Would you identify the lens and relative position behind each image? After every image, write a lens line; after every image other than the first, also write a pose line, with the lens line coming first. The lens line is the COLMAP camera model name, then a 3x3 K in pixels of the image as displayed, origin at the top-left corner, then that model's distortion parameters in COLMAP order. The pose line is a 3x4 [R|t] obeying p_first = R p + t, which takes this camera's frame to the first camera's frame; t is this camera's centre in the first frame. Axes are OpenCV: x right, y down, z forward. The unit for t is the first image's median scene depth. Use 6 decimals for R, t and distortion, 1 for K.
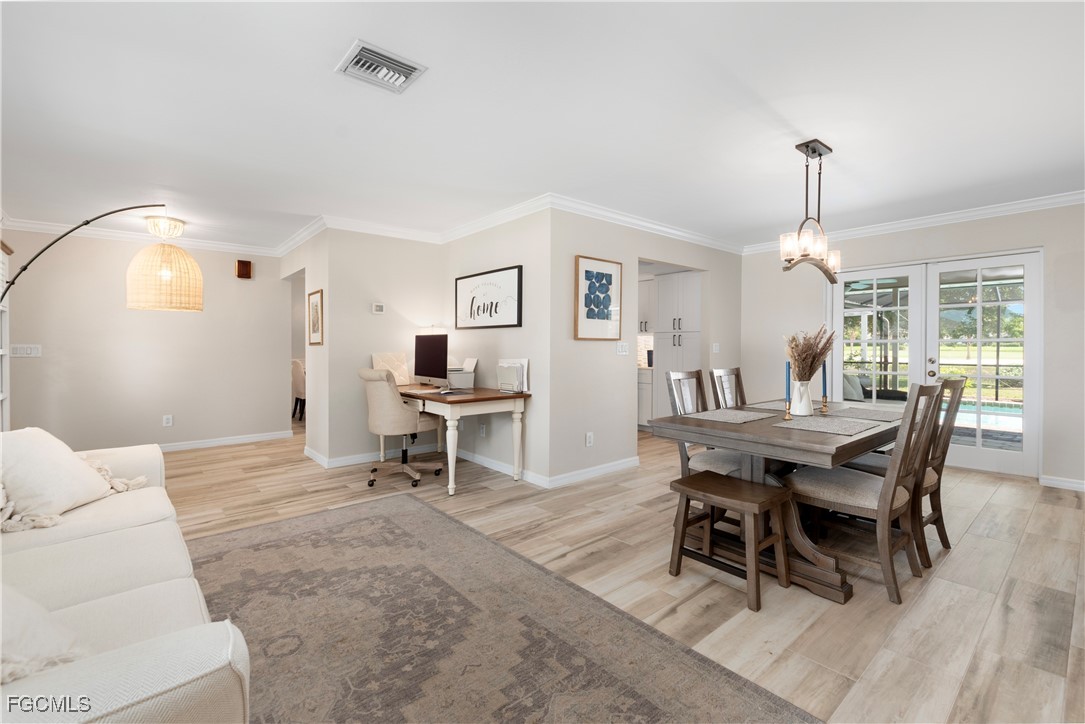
lens RADIAL K [[483.2, 0, 539.7], [0, 483.2, 349.0], [0, 0, 1]] dist [0.002048, 0.000272]
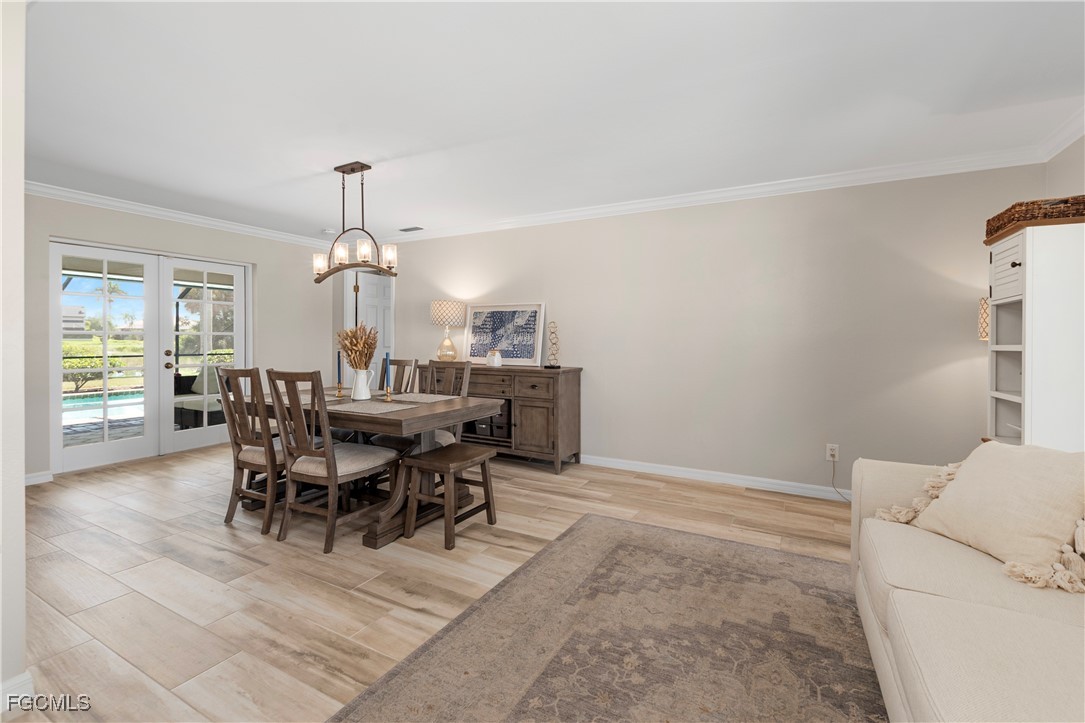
lens RADIAL K [[470.2, 0, 542.7], [0, 470.2, 338.5], [0, 0, 1]] dist [-0.000956, -0.000459]
pose [[-0.360714, -0.006388, 0.932655, -0.663111], [0.004020, 0.999957, 0.008404, -0.020333], [-0.932668, 0.006781, -0.360672, 0.976765]]
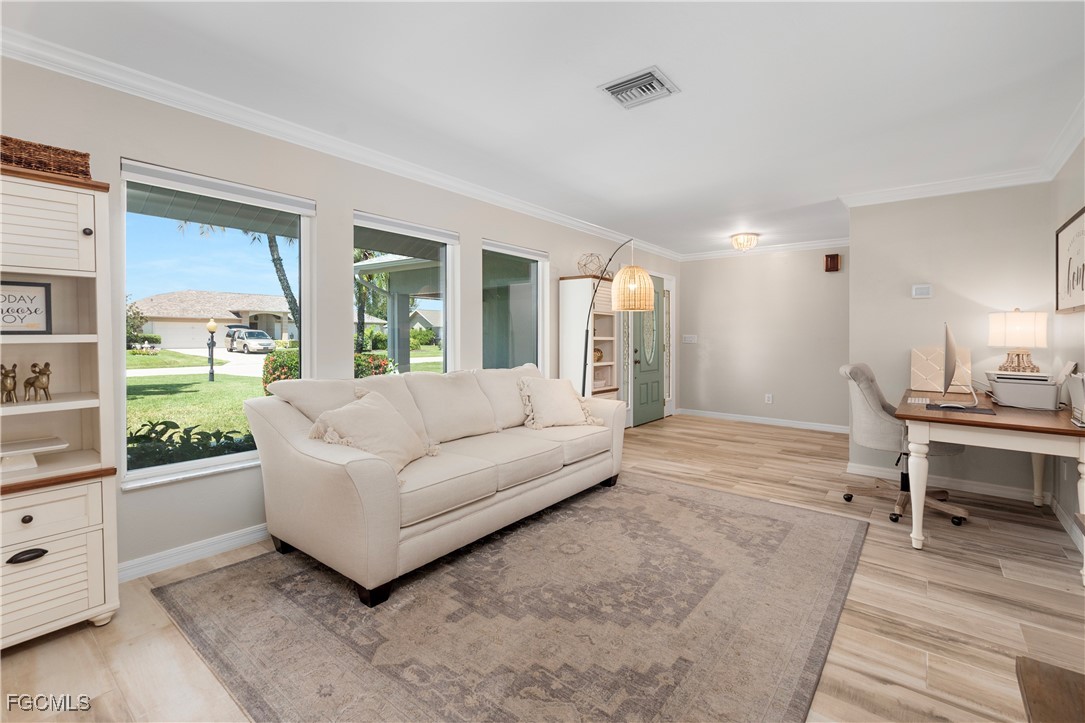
lens RADIAL K [[470.2, 0, 542.7], [0, 470.2, 338.5], [0, 0, 1]] dist [-0.000956, -0.000459]
pose [[0.184064, 0.011179, -0.982851, 0.492991], [-0.017072, 0.999821, 0.008175, -0.003696], [0.982766, 0.015275, 0.184222, 0.410963]]
